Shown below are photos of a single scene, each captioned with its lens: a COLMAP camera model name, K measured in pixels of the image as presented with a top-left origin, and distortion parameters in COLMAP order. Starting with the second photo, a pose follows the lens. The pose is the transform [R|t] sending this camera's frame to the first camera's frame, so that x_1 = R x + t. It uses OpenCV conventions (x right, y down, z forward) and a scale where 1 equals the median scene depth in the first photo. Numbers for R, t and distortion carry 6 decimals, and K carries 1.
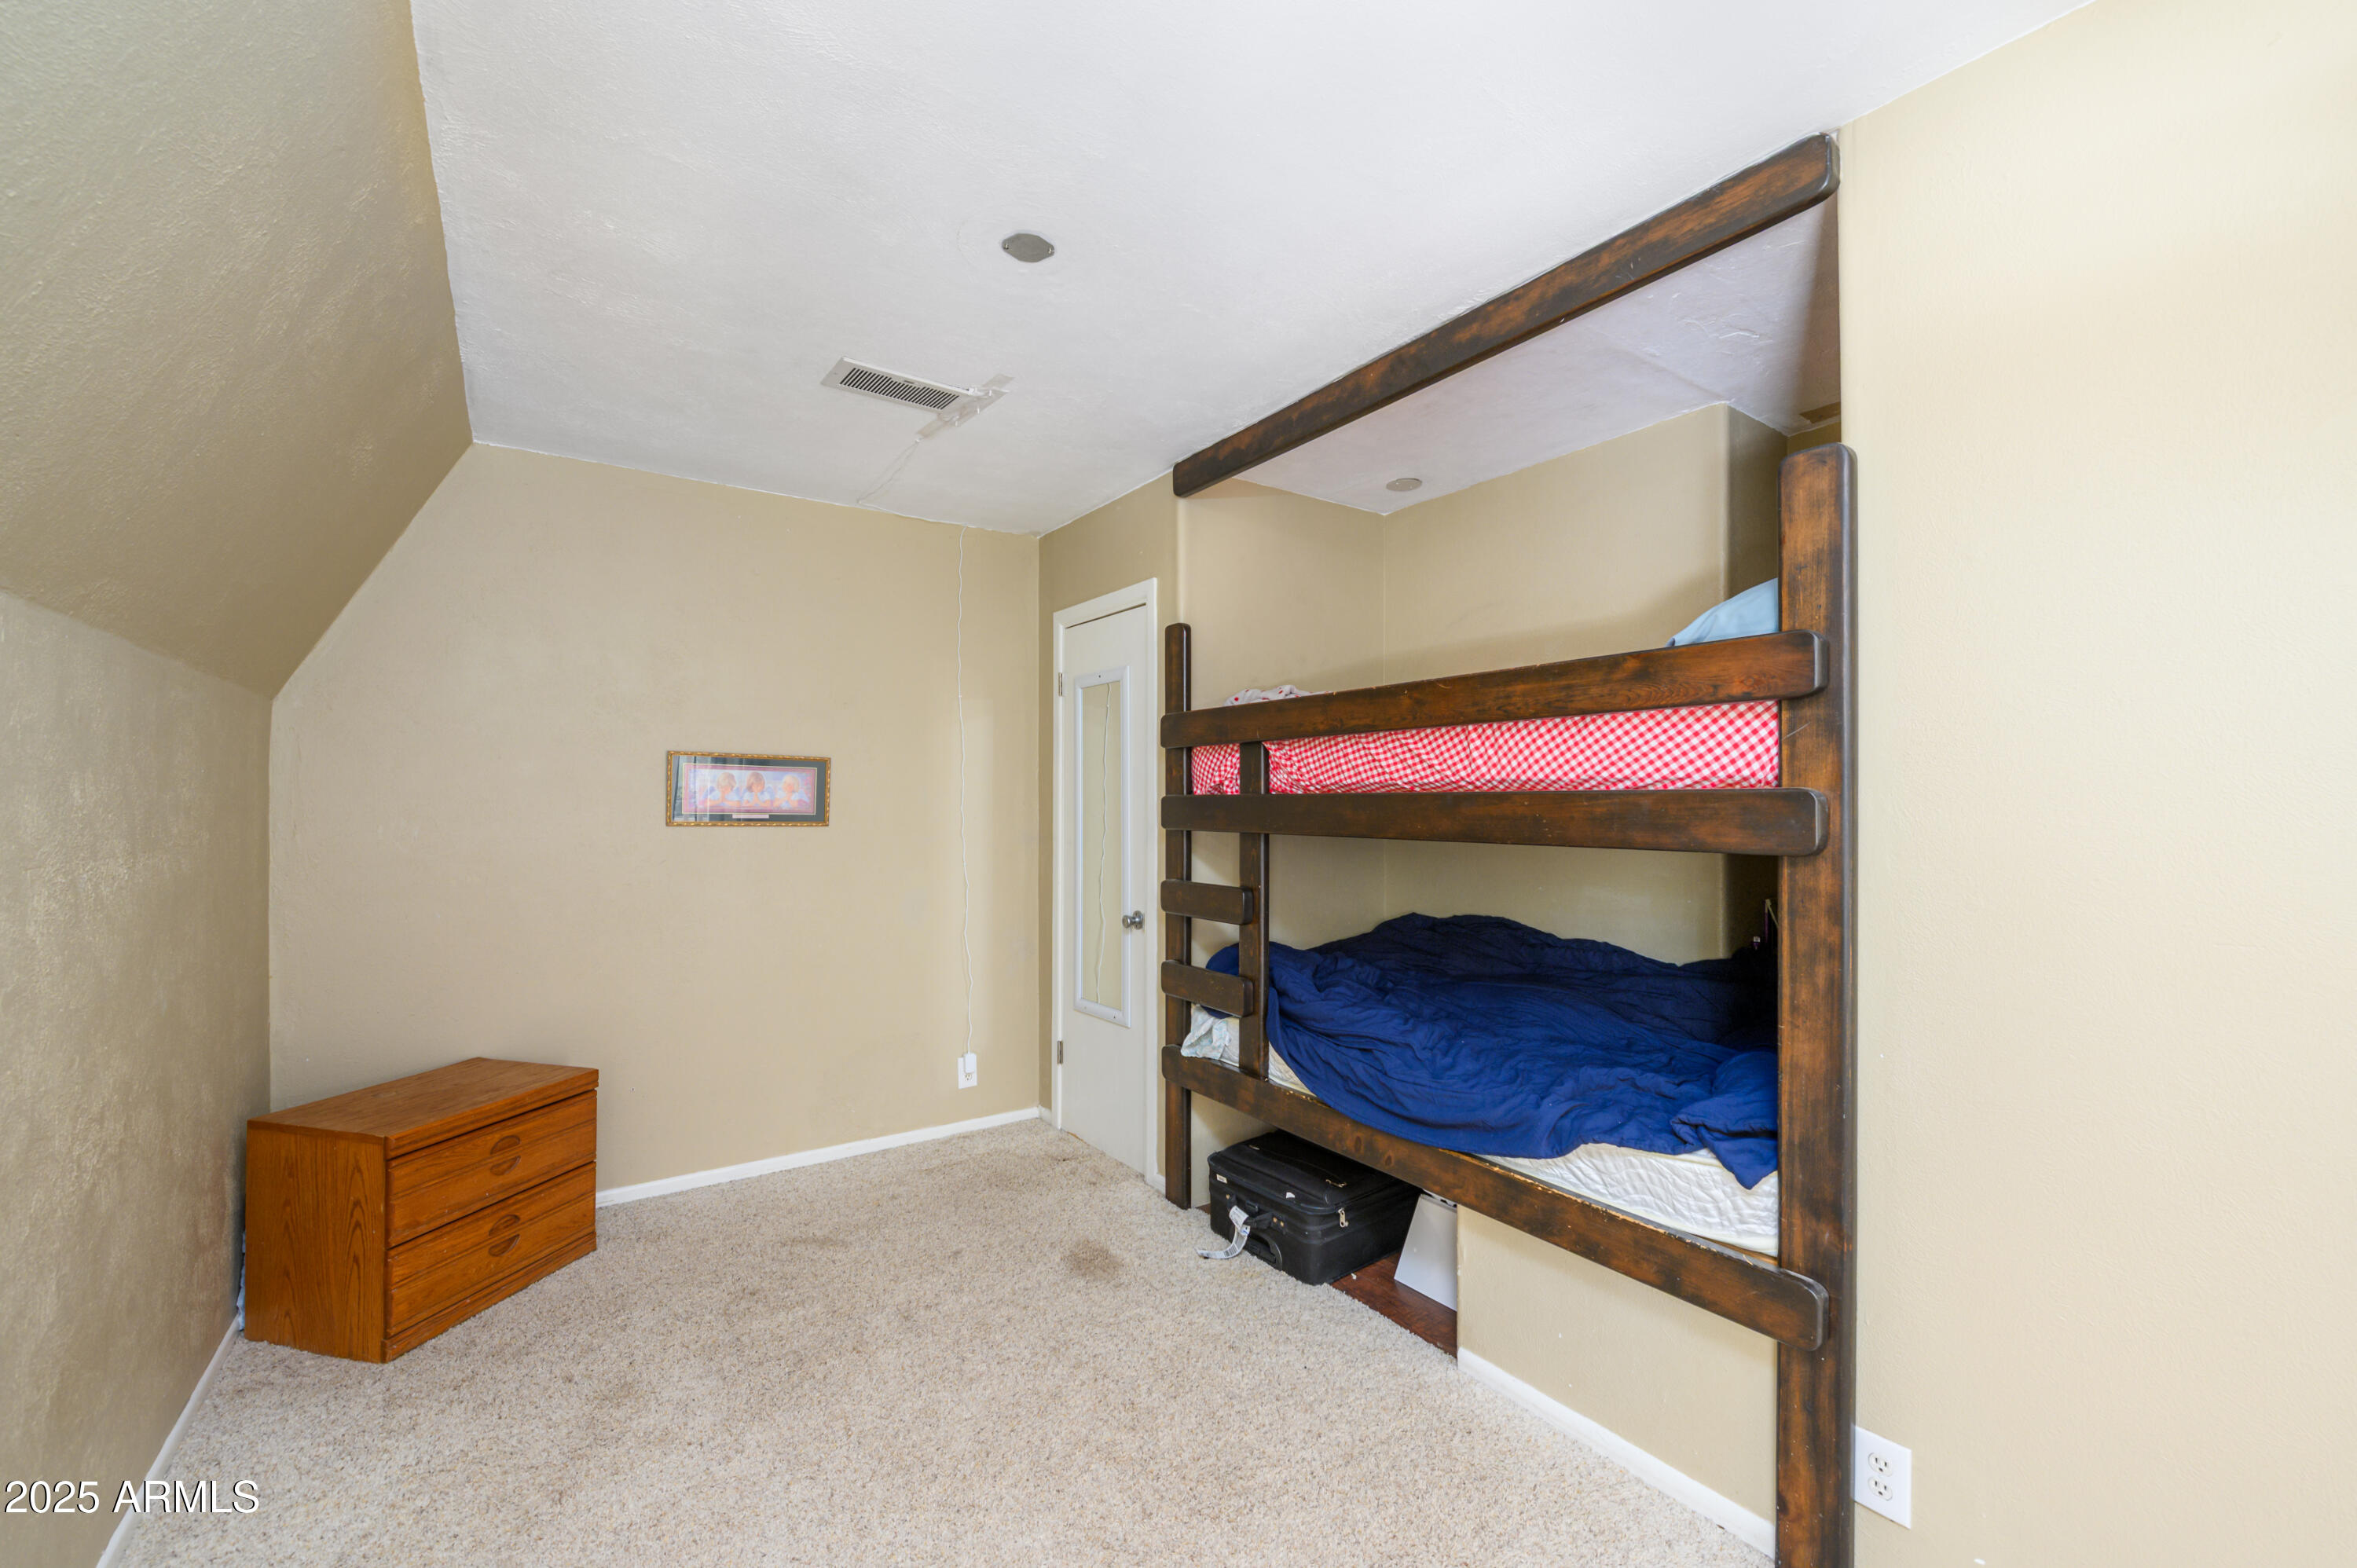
lens RADIAL K [[948.6, 0, 1179.7], [0, 948.6, 797.9], [0, 0, 1]] dist [-0.013755, -0.000150]
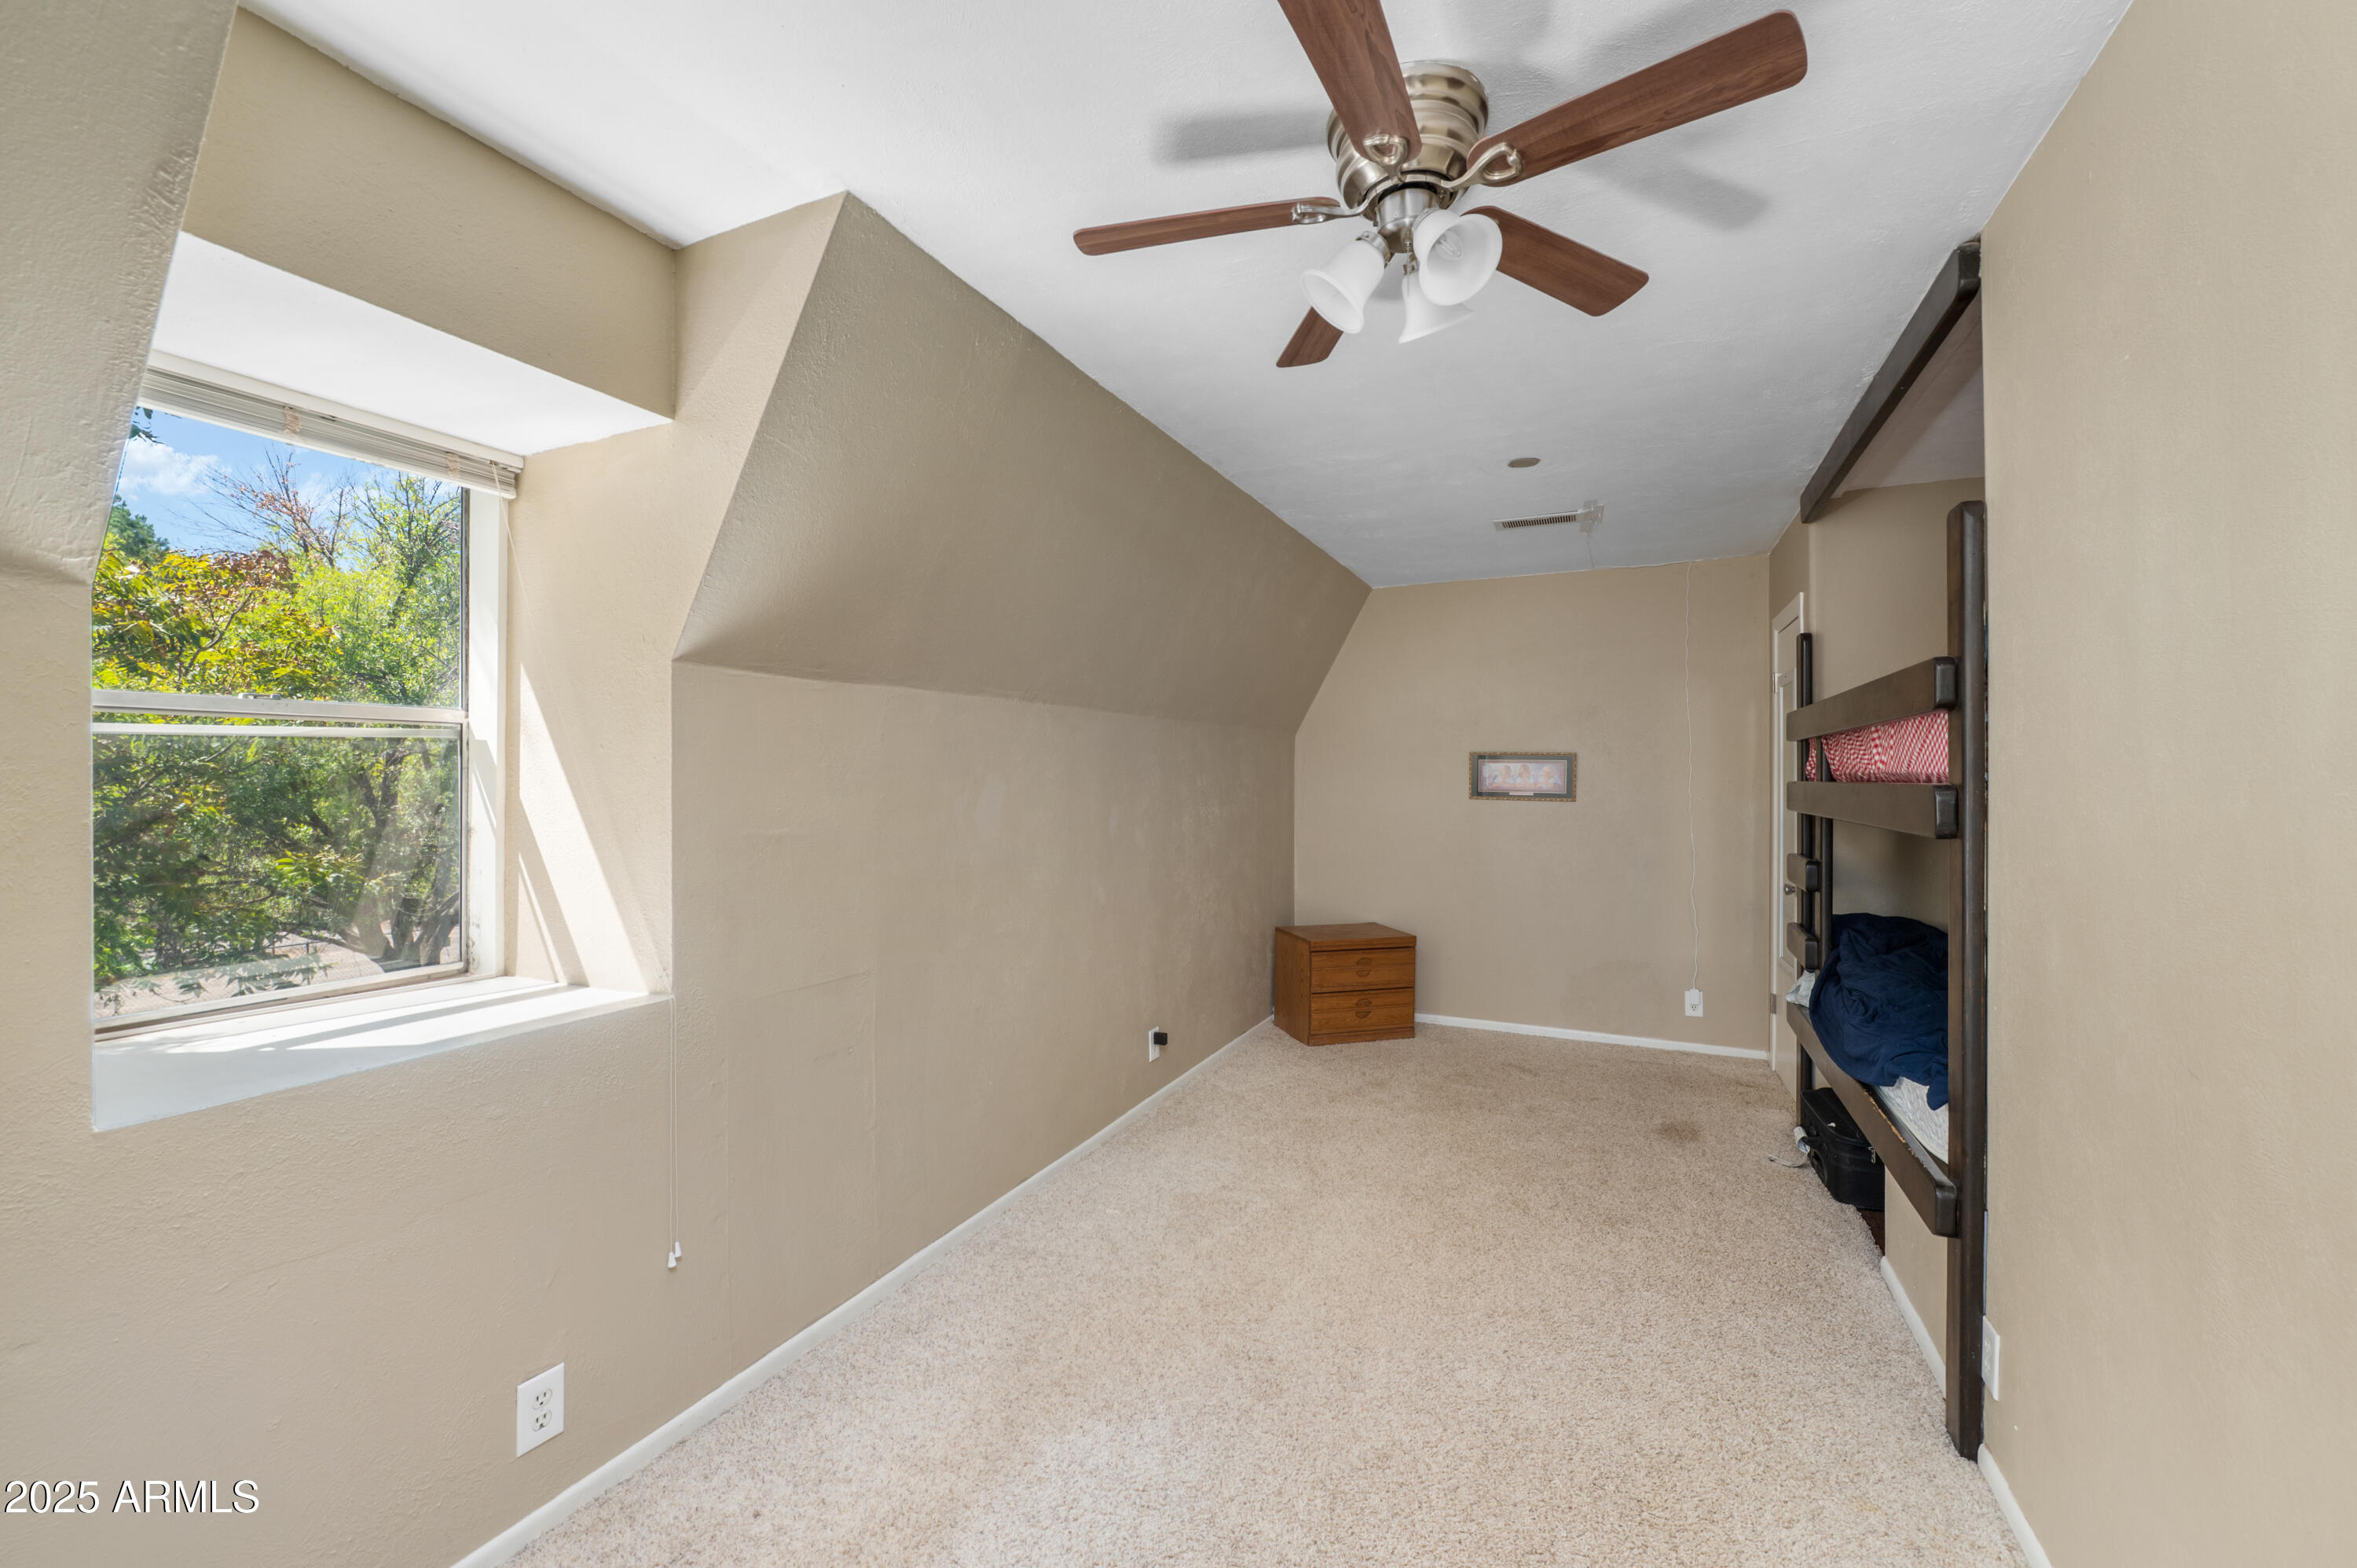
lens RADIAL K [[948.6, 0, 1178.6], [0, 948.6, 777.3], [0, 0, 1]] dist [-0.013755, -0.000150]
pose [[0.504781, 0.002108, -0.863245, 0.706586], [0.002215, 0.999991, 0.003737, -0.017099], [0.863244, -0.003798, 0.504772, -0.284958]]
